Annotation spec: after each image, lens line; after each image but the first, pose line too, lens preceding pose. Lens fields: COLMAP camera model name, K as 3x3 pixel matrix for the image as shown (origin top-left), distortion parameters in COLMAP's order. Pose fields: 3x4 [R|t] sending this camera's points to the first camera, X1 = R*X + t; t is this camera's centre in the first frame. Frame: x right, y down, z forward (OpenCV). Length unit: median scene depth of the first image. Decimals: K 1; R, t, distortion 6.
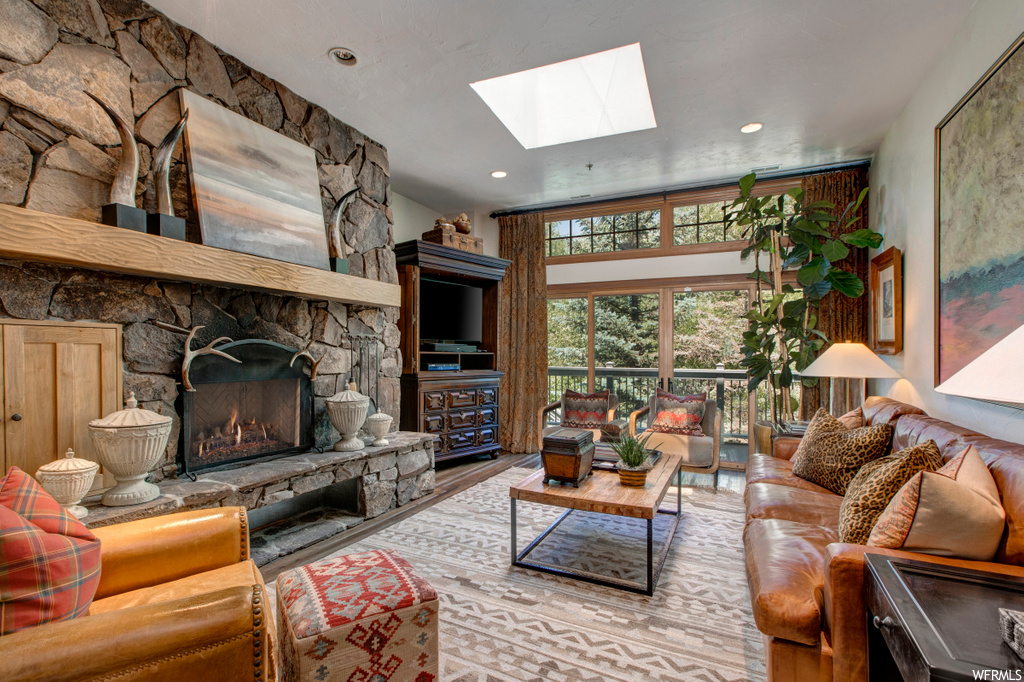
lens RADIAL K [[480.8, 0, 503.3], [0, 480.8, 360.0], [0, 0, 1]] dist [0.001538, 0.000210]
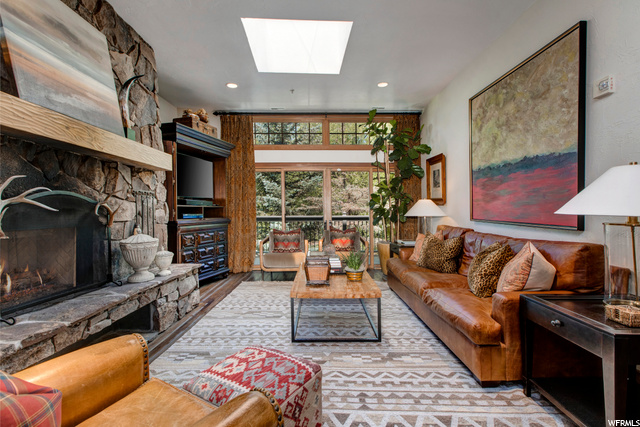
lens RADIAL K [[291.9, 0, 320.0], [0, 291.9, 213.5], [0, 0, 1]] dist [0.000407, -0.000785]
pose [[0.895394, -0.014452, 0.445040, -0.235430], [0.015235, 0.999882, 0.001819, 0.014994], [-0.445014, 0.005152, 0.895509, 0.101543]]
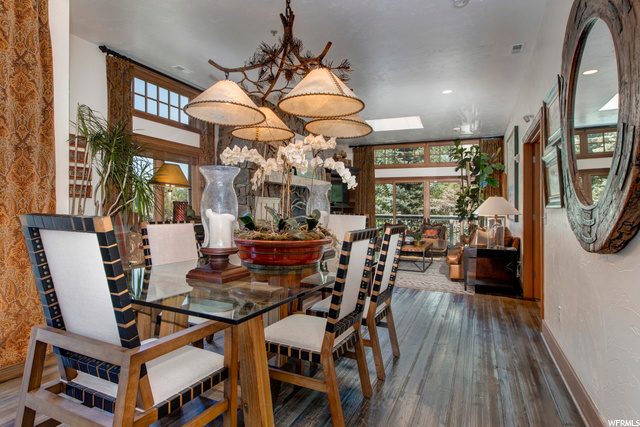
lens RADIAL K [[344.1, 0, 320.0], [0, 344.1, 213.5], [0, 0, 1]] dist [0.000509, 0.000091]
pose [[0.999598, -0.002705, 0.028230, -0.358541], [0.002734, 0.999996, -0.000986, 0.022011], [-0.028227, 0.001063, 0.999601, -1.041556]]
